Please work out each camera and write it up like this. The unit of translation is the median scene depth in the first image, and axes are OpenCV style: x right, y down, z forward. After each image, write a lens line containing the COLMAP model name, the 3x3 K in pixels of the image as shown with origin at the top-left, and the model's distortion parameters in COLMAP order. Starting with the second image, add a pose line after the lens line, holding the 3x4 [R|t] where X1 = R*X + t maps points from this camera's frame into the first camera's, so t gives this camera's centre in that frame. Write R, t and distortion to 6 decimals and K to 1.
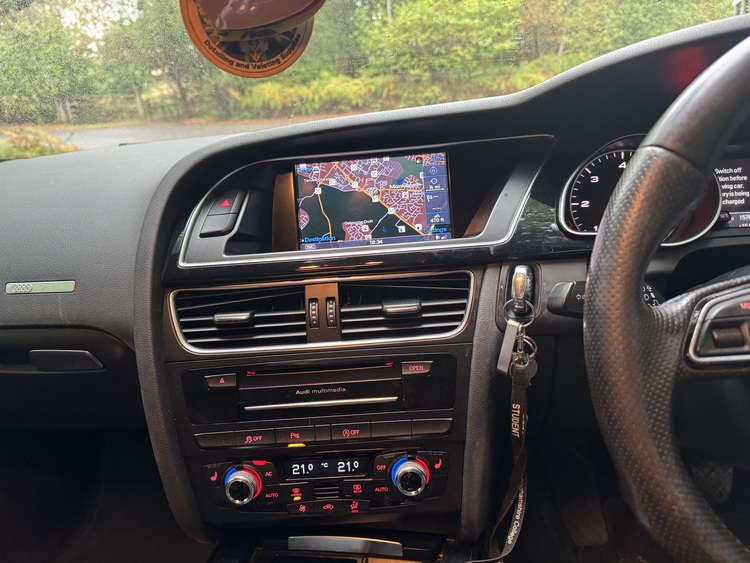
lens RADIAL K [[538.4, 0, 377.7], [0, 538.4, 263.4], [0, 0, 1]] dist [0.052686, -0.051632]
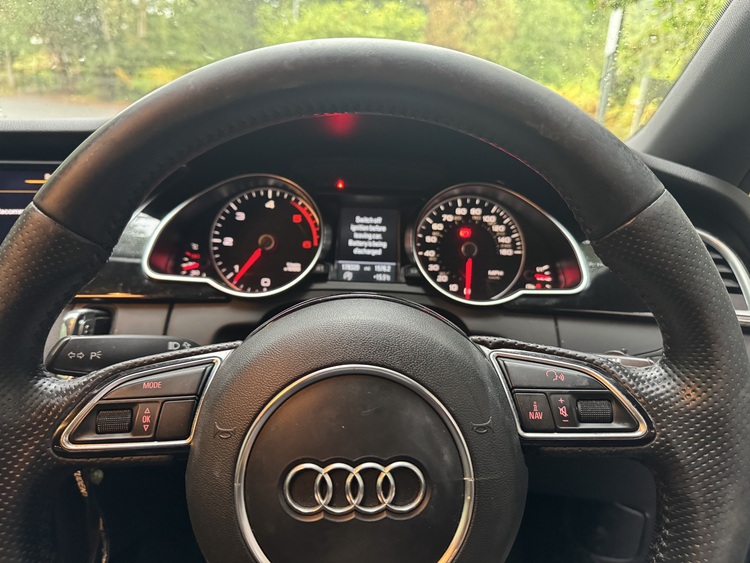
lens RADIAL K [[538.4, 0, 377.7], [0, 538.4, 263.4], [0, 0, 1]] dist [0.052686, -0.051632]
pose [[0.983634, 0.070577, 0.165783, 0.486073], [-0.069183, 0.997503, -0.014175, -0.075773], [-0.166370, 0.002474, 0.986060, 0.024245]]
